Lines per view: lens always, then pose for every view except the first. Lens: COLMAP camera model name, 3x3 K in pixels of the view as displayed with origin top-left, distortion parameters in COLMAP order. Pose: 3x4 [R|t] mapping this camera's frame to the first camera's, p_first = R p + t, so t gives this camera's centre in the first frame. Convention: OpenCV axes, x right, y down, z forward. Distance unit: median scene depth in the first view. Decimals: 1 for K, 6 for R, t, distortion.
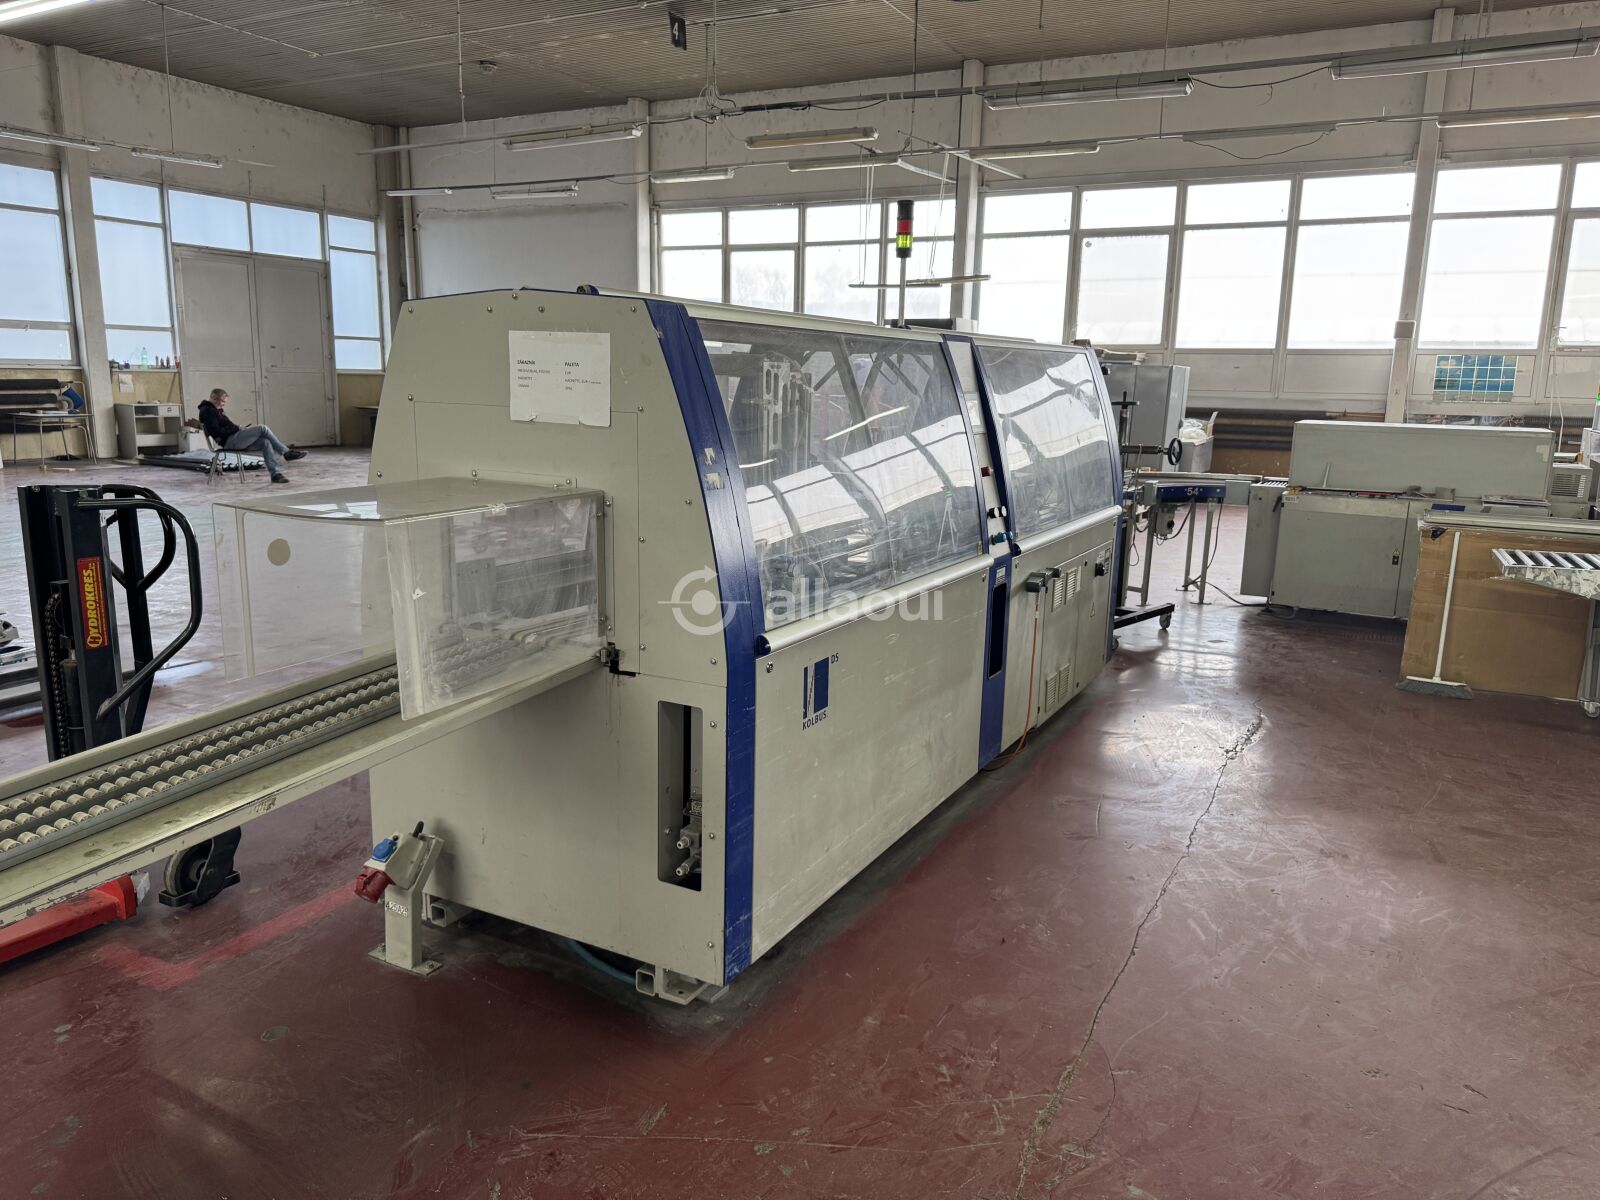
lens RADIAL K [[1127.1, 0, 800.0], [0, 1127.1, 600.0], [0, 0, 1]] dist [0.051615, -0.061740]
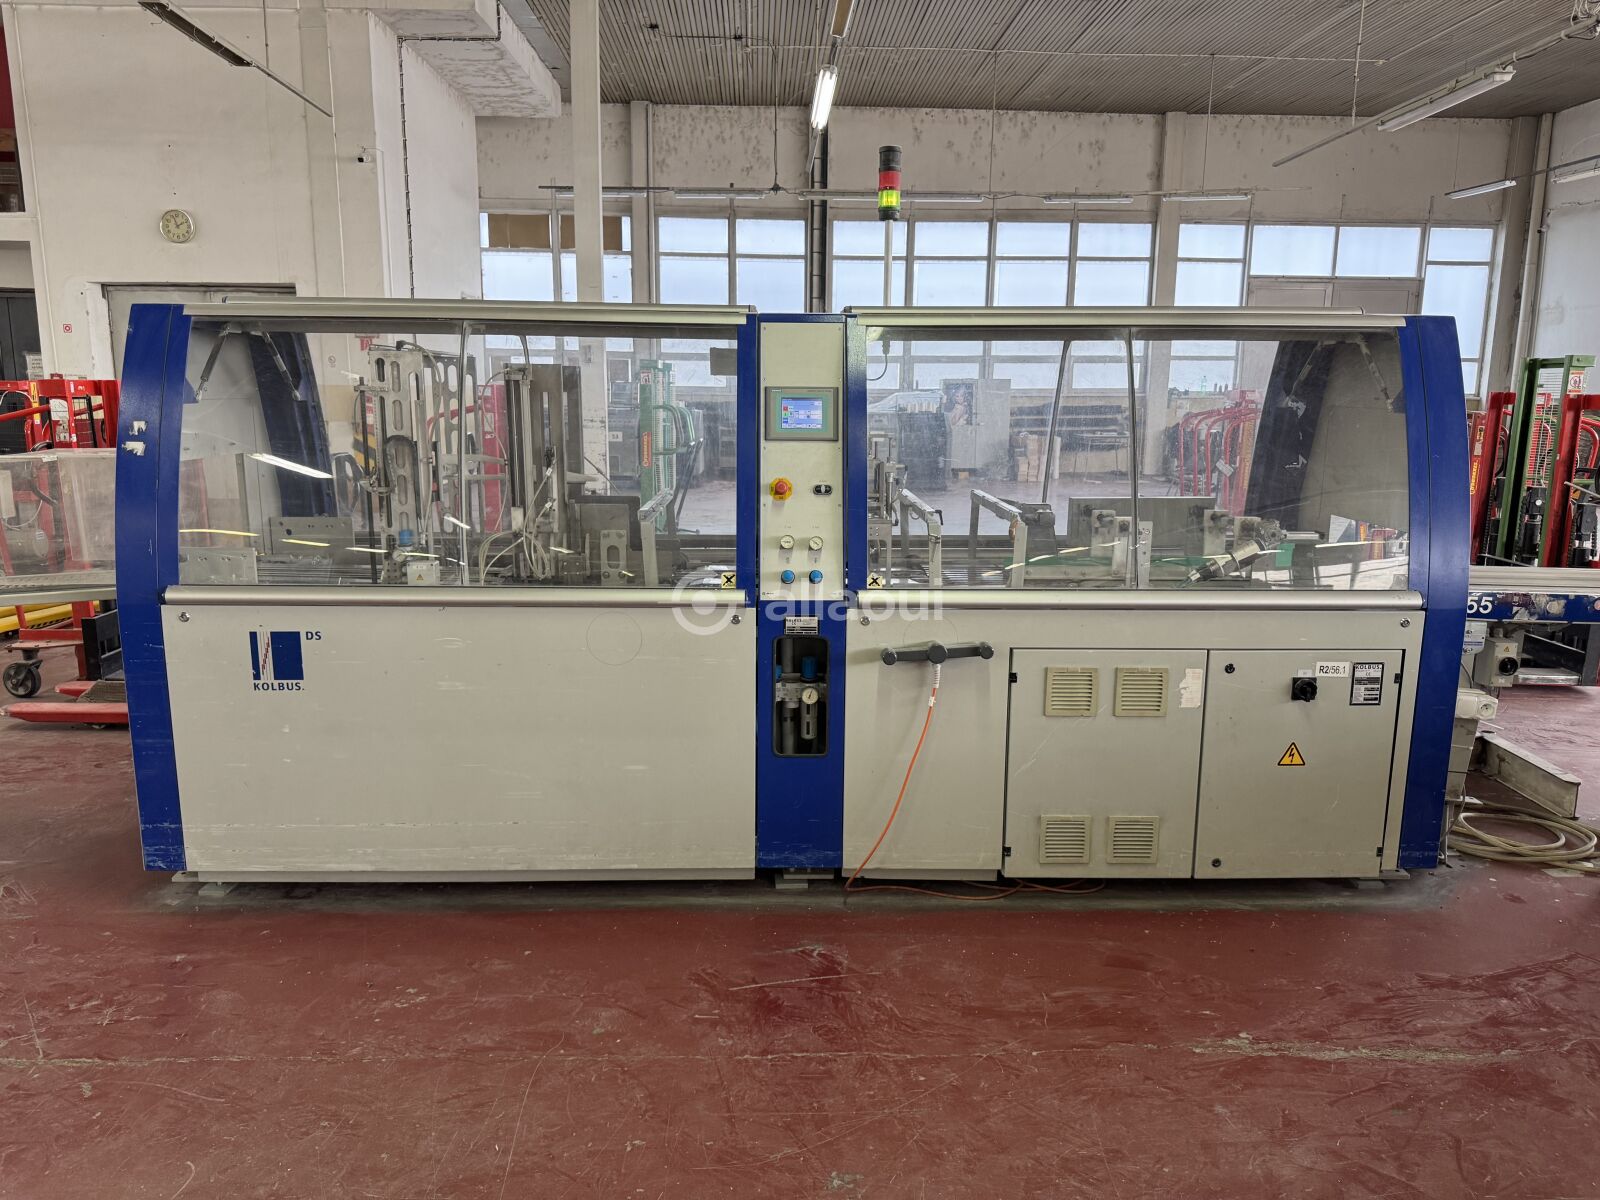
lens RADIAL K [[1139.2, 0, 803.9], [0, 1139.2, 599.7], [0, 0, 1]] dist [0.028481, -0.035758]
pose [[0.504932, 0.142964, -0.851237, 0.184985], [-0.167815, 0.983630, 0.065655, -0.019812], [0.846689, 0.109699, 0.520657, 0.134771]]
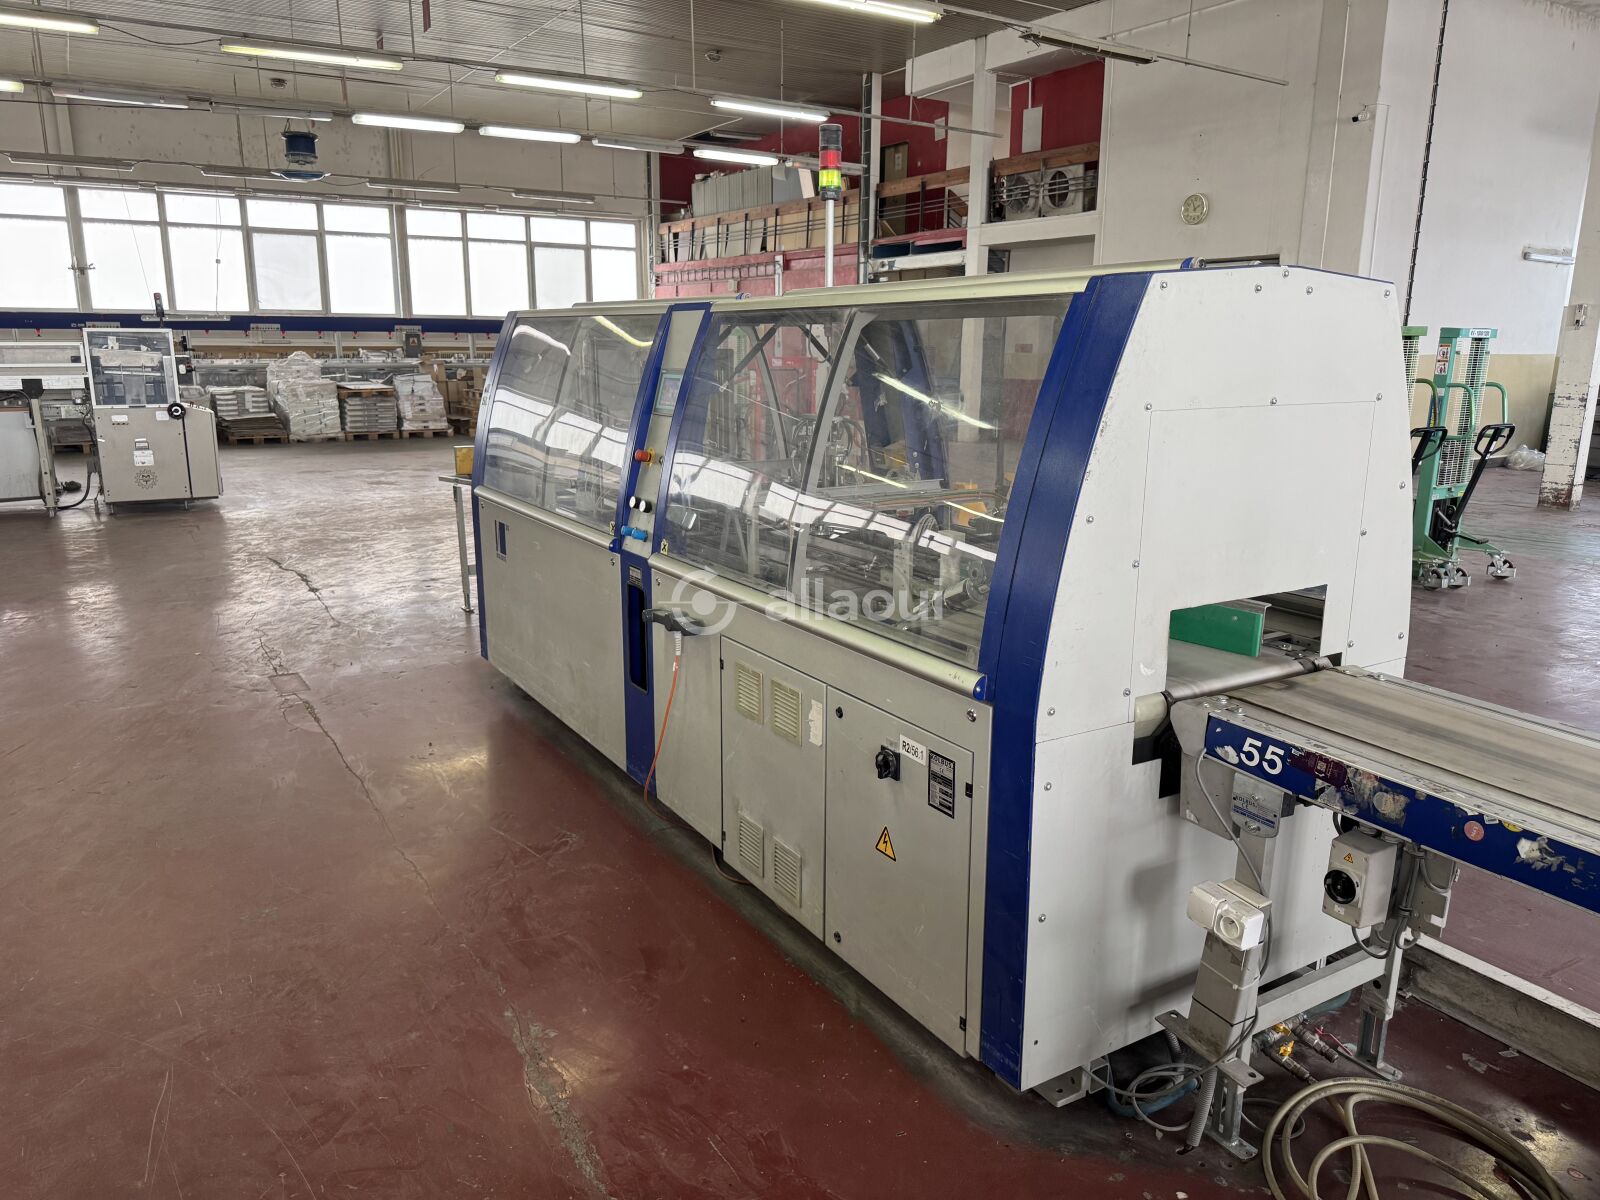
lens RADIAL K [[1139.1, 0, 799.1], [0, 1139.1, 603.8], [0, 0, 1]] dist [0.005912, -0.007303]
pose [[-0.494525, 0.172592, -0.851855, 0.194977], [-0.187076, 0.935979, 0.298239, -0.064821], [0.848792, 0.306848, -0.430577, 0.337041]]
